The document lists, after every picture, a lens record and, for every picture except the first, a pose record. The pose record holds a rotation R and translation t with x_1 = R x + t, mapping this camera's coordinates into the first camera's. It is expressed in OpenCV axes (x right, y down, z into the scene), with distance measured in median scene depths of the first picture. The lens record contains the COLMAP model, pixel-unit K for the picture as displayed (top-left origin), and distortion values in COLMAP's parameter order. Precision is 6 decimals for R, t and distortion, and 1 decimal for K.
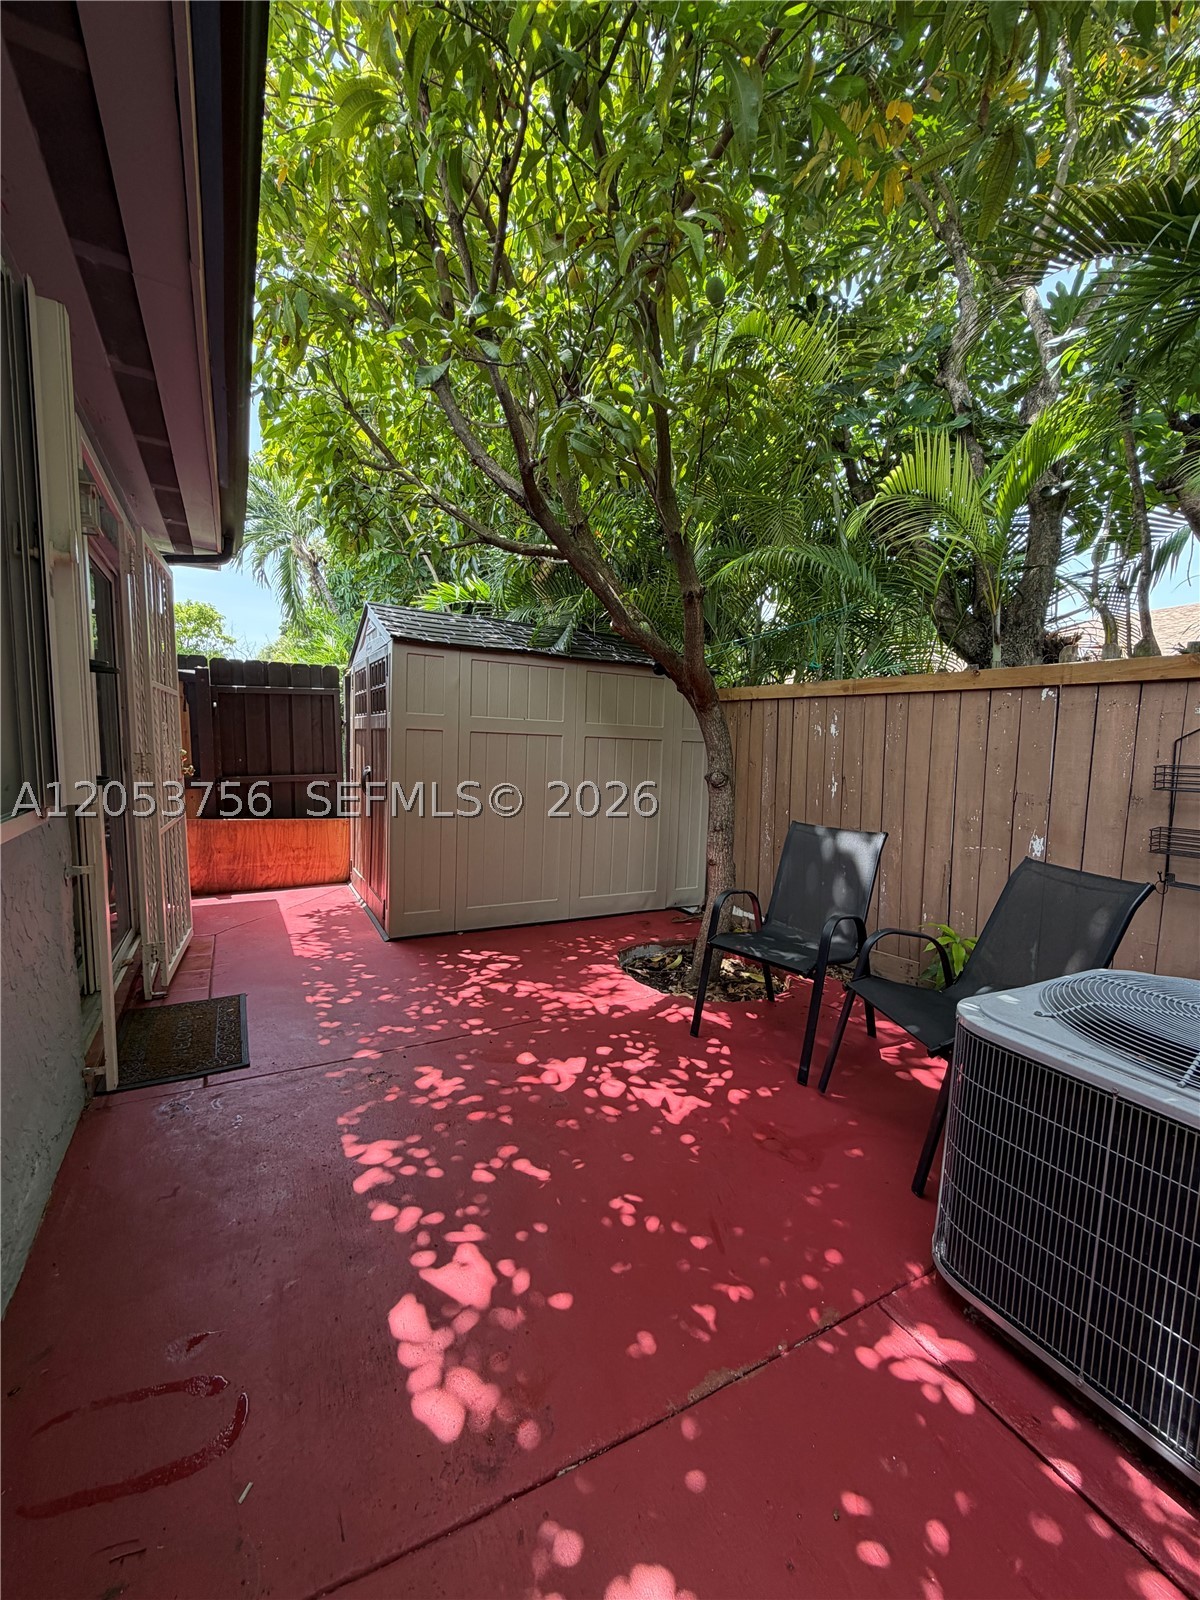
lens RADIAL K [[636.5, 0, 601.5], [0, 636.5, 796.2], [0, 0, 1]] dist [0.001786, 0.000298]
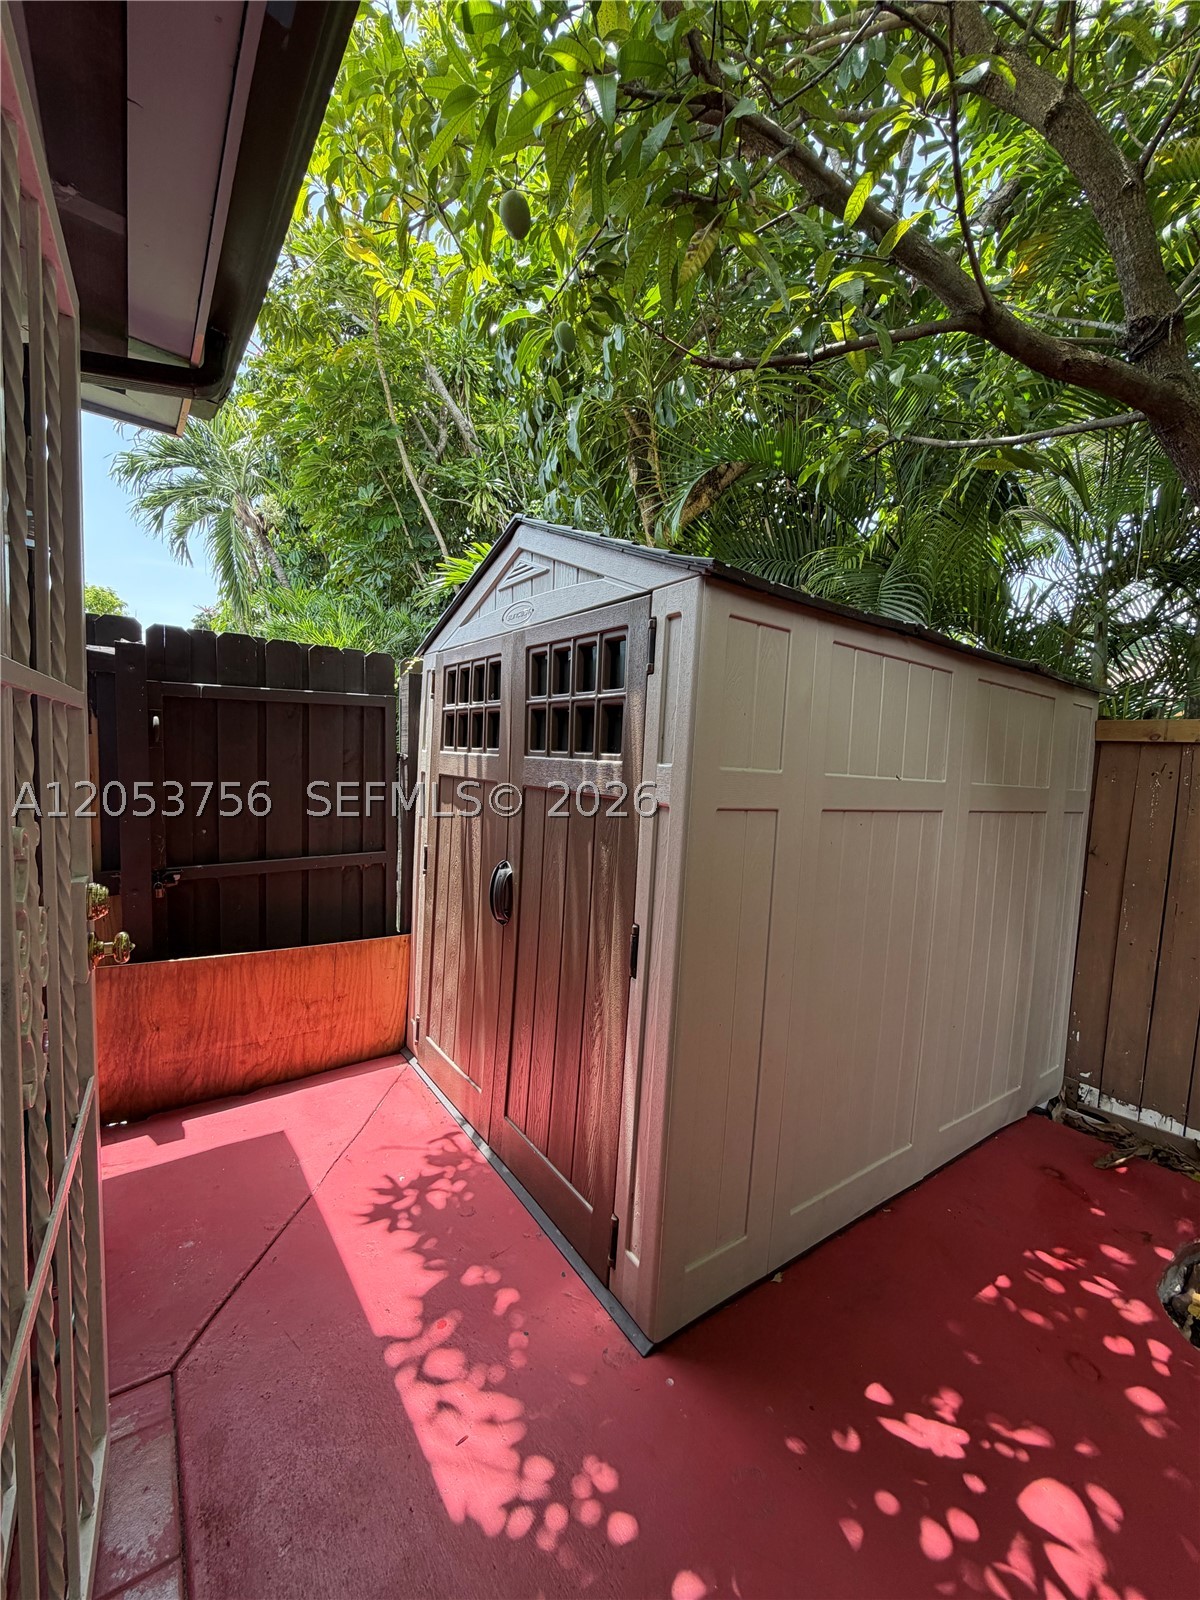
lens RADIAL K [[643.9, 0, 598.4], [0, 643.9, 792.9], [0, 0, 1]] dist [-0.001249, -0.000138]
pose [[0.993947, 0.014471, 0.108900, -0.446370], [-0.011672, 0.999586, -0.026293, -0.110277], [-0.109235, 0.024863, 0.993705, 0.656723]]
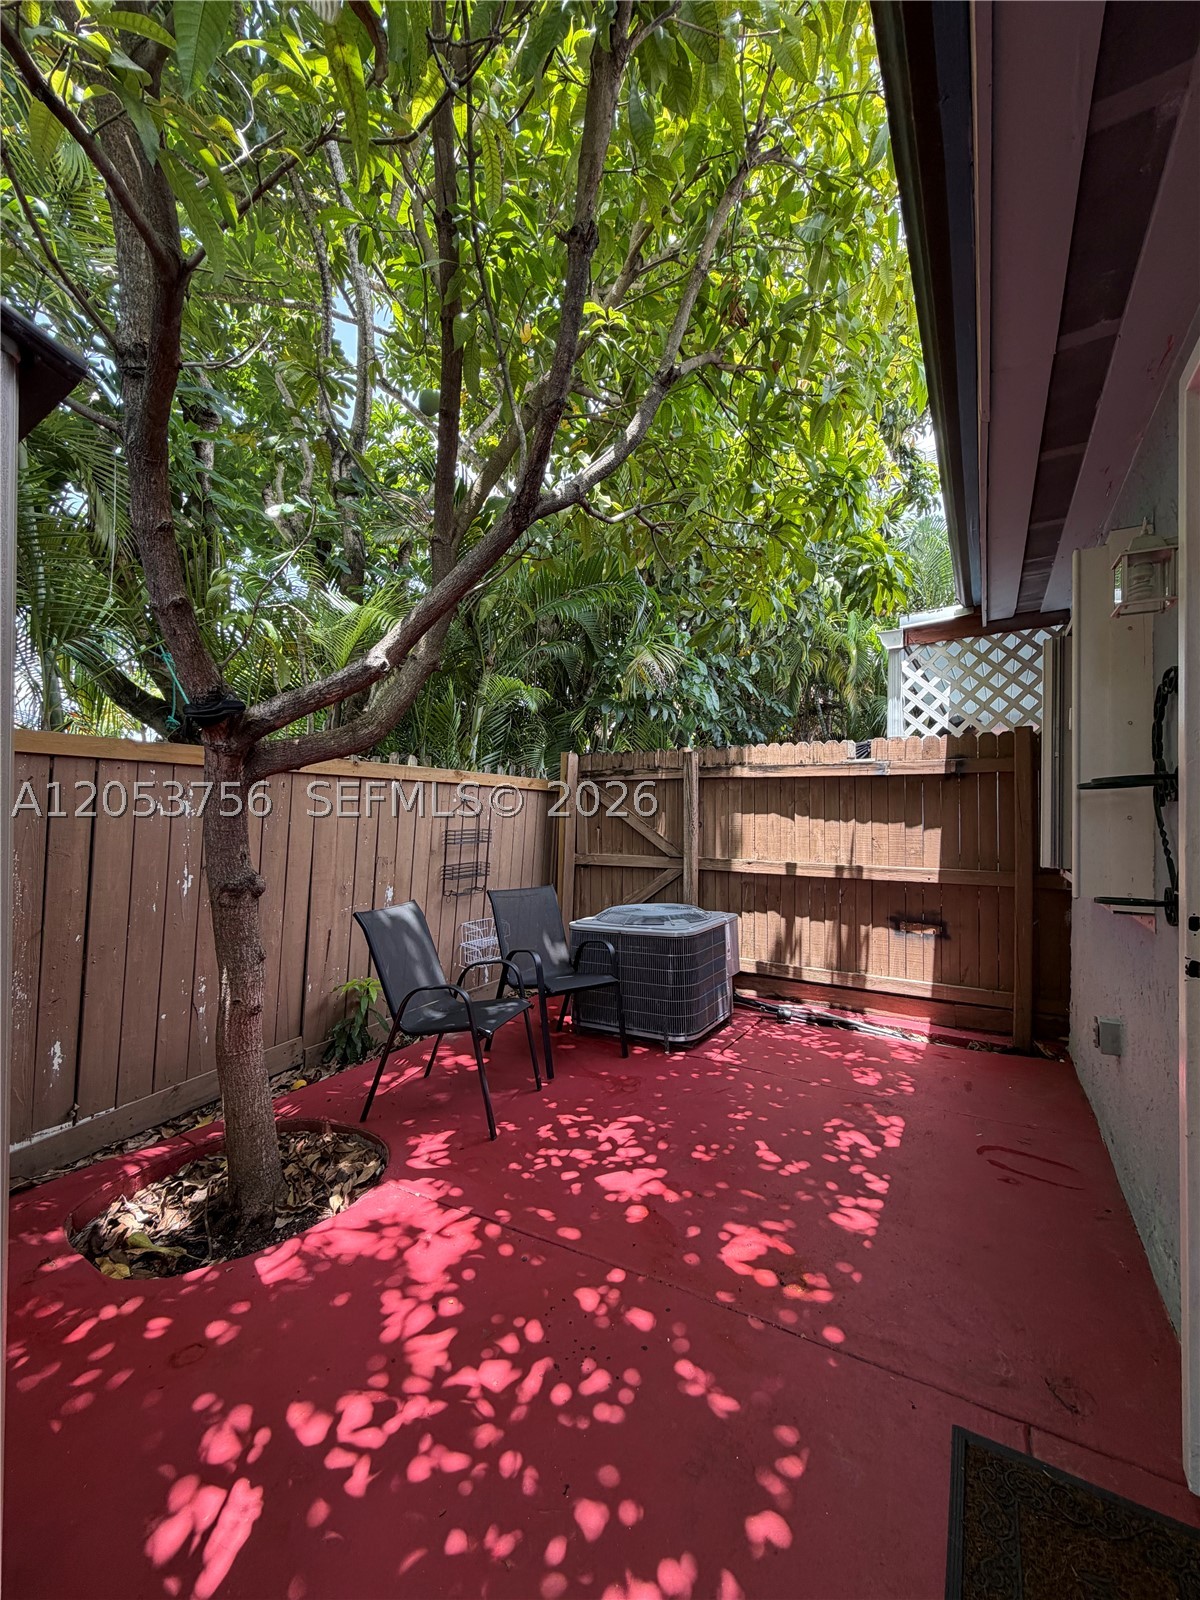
lens RADIAL K [[629.8, 0, 600.0], [0, 629.8, 800.0], [0, 0, 1]] dist [0.000028, 0.000023]
pose [[-0.468739, -0.010914, 0.883269, -0.576770], [0.064373, 0.996843, 0.046479, -0.123590], [-0.880988, 0.078645, -0.466556, 0.963987]]
